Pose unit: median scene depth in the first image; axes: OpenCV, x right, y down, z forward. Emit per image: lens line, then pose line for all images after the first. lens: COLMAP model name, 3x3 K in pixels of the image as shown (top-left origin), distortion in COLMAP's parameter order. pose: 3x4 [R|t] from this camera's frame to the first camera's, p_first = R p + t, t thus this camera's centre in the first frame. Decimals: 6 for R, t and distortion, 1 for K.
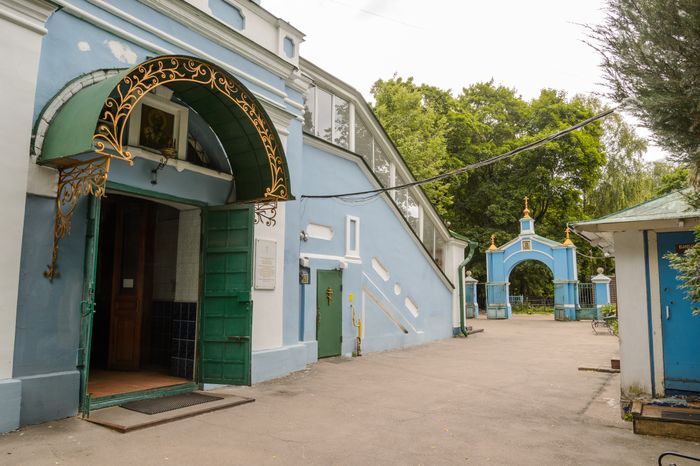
lens RADIAL K [[469.2, 0, 346.9], [0, 469.2, 236.3], [0, 0, 1]] dist [-0.040427, 0.005414]
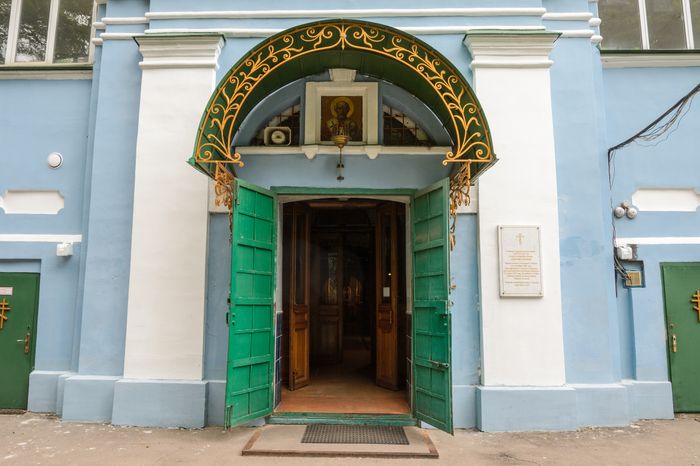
lens RADIAL K [[497.4, 0, 327.4], [0, 497.4, 237.5], [0, 0, 1]] dist [-0.033221, 0.003091]
pose [[0.548067, -0.108164, -0.829411, 0.342718], [0.099410, 0.992999, -0.063809, 0.054389], [0.830506, -0.047480, 0.554982, 0.445028]]
